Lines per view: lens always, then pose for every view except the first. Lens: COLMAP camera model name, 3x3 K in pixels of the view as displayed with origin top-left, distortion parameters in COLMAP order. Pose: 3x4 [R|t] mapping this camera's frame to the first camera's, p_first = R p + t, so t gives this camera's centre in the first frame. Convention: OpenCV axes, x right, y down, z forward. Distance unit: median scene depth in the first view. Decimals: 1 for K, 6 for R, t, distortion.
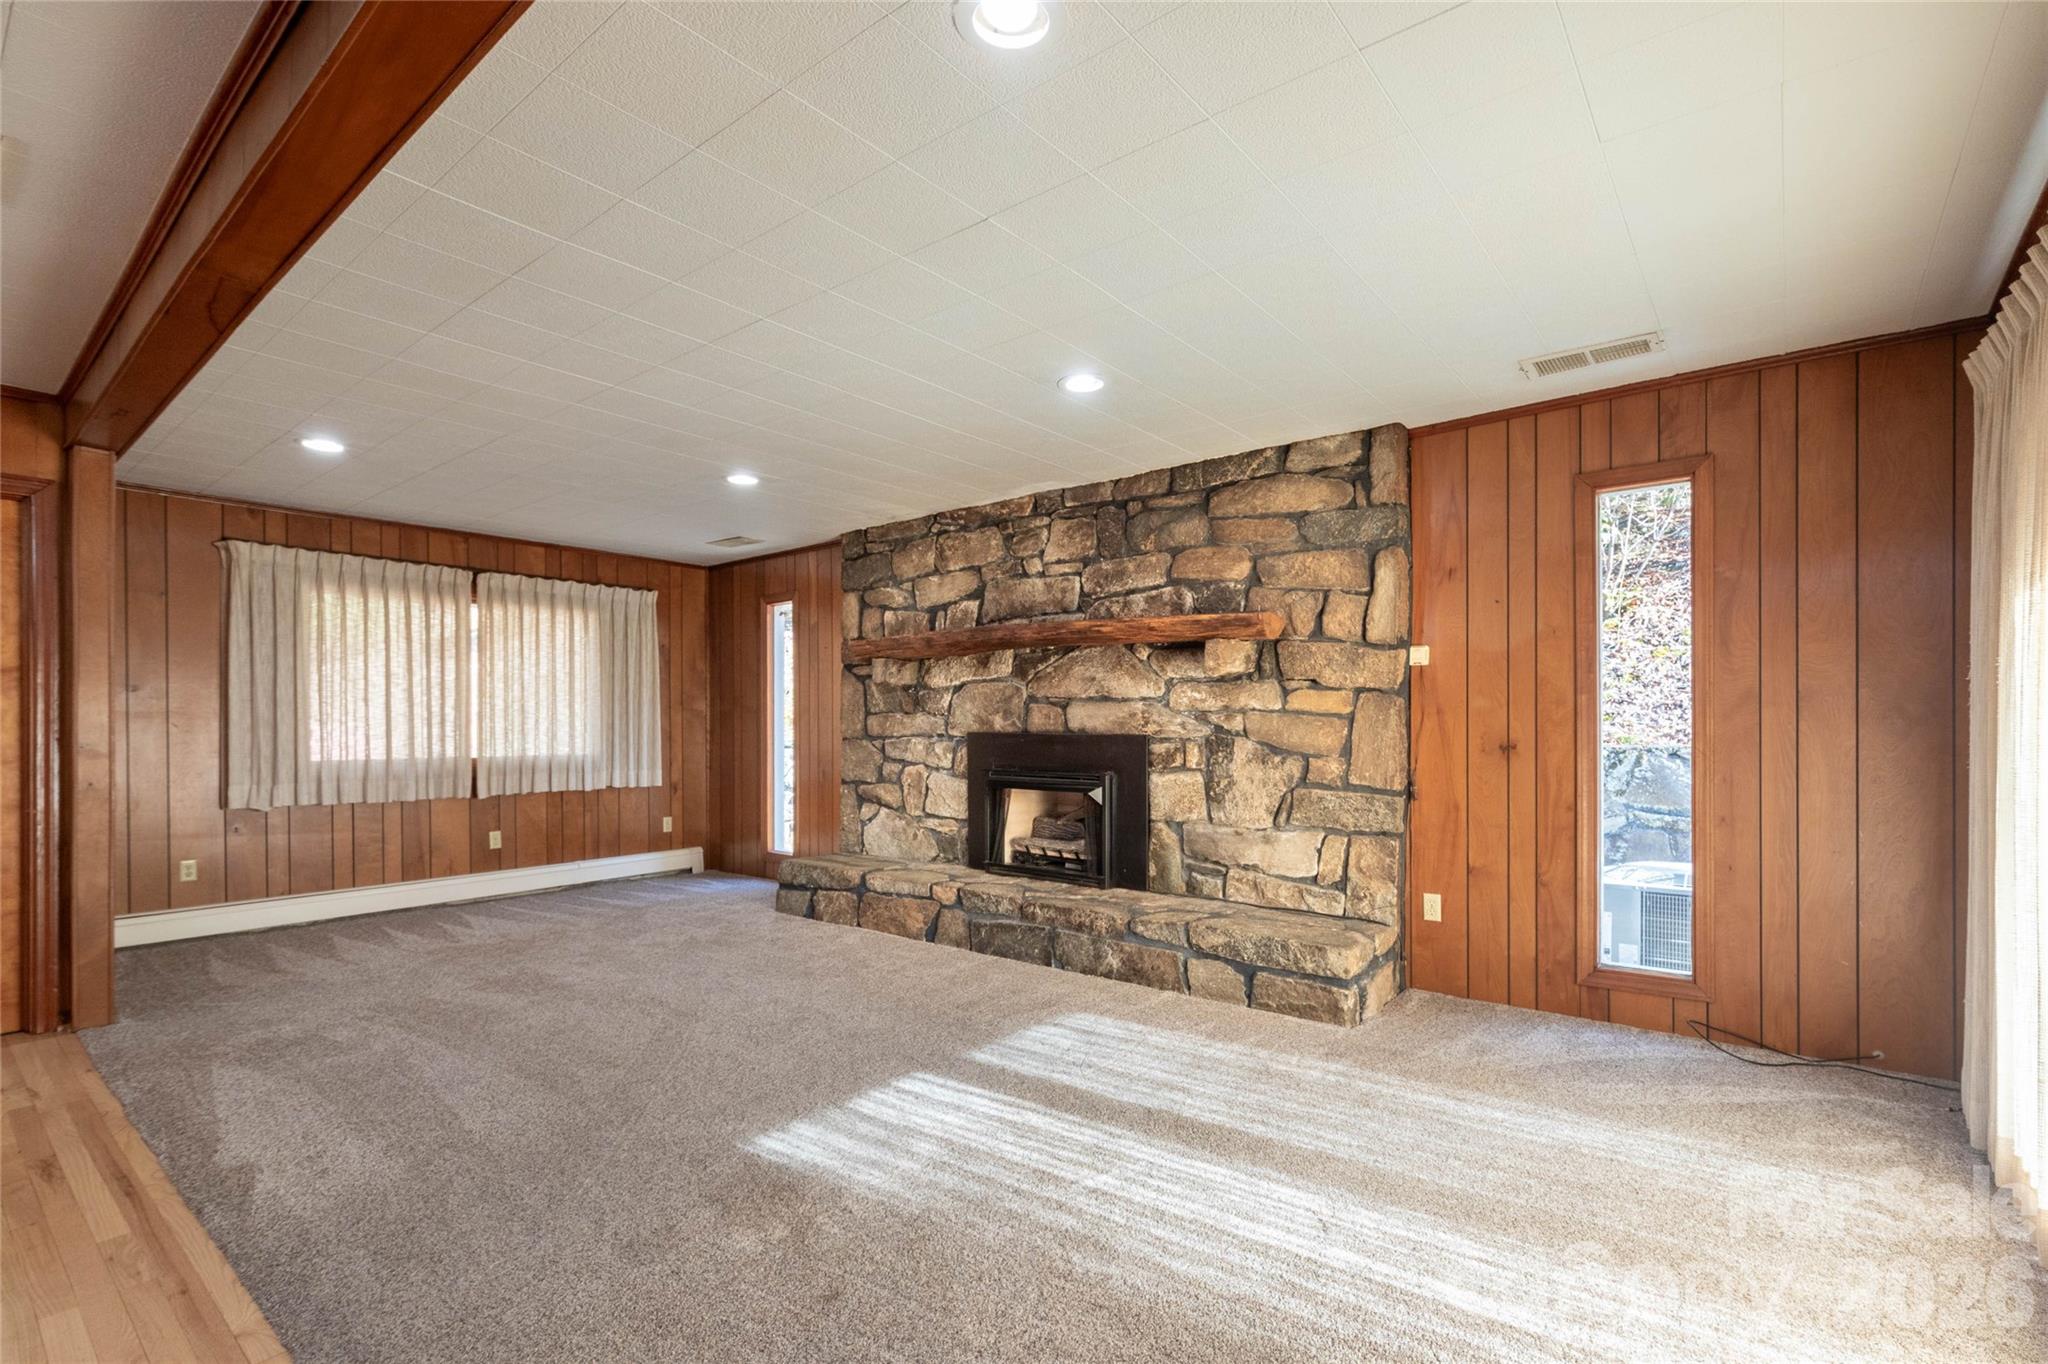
lens RADIAL K [[959.2, 0, 1001.5], [0, 959.2, 734.4], [0, 0, 1]] dist [0.011845, -0.000141]
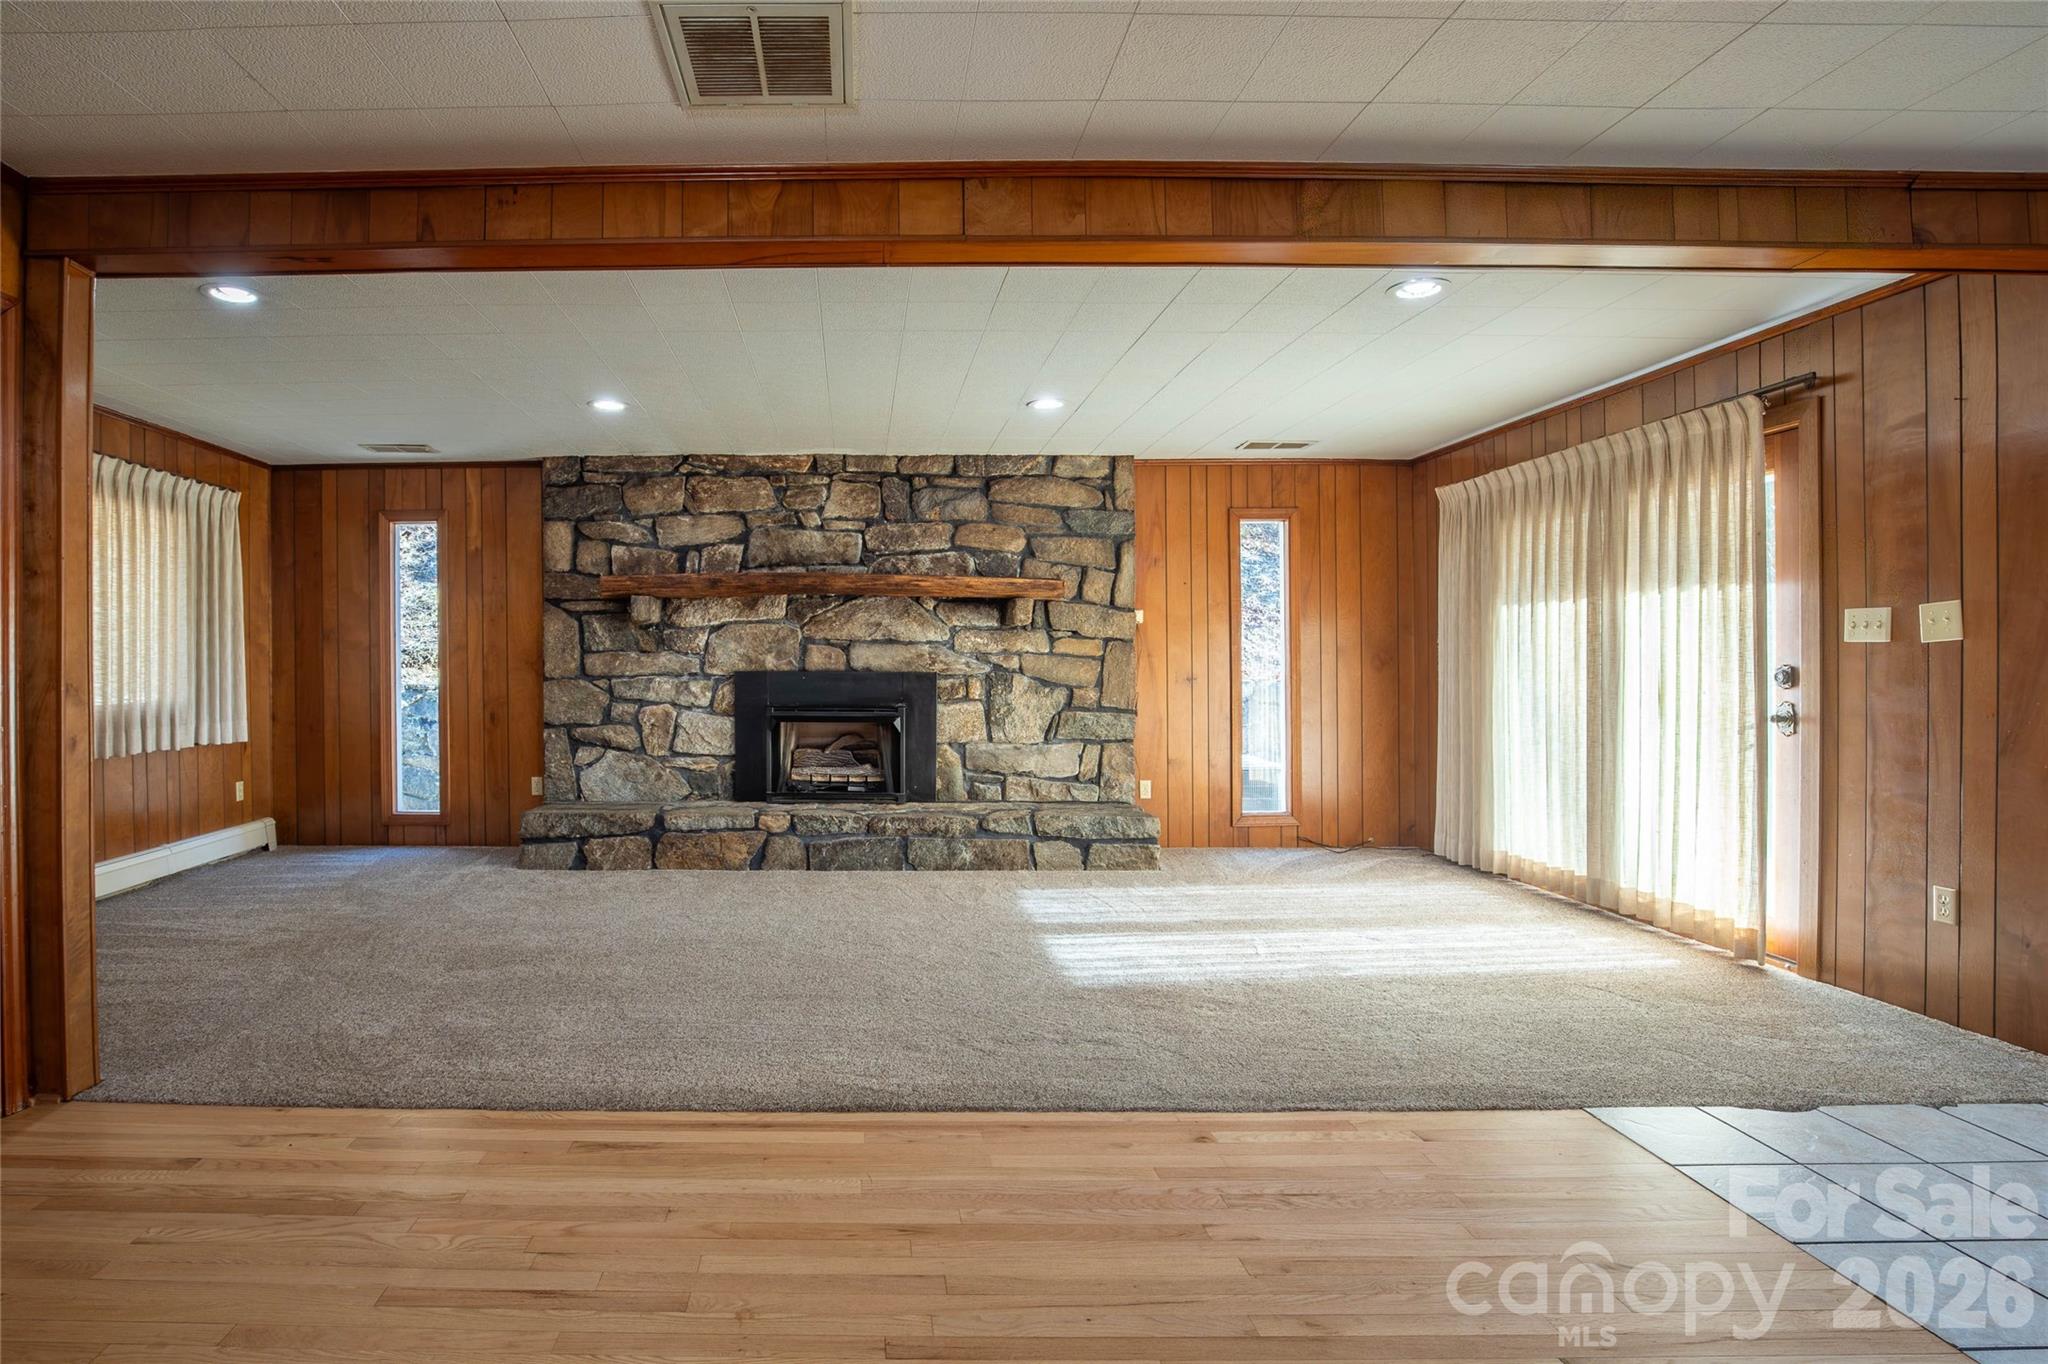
lens RADIAL K [[929.9, 0, 1016.2], [0, 929.9, 671.7], [0, 0, 1]] dist [-0.022158, -0.000193]
pose [[0.765882, -0.002958, 0.642974, -0.510092], [0.005203, 0.999985, -0.001596, 0.001914], [-0.642960, 0.004568, 0.765886, 0.038178]]
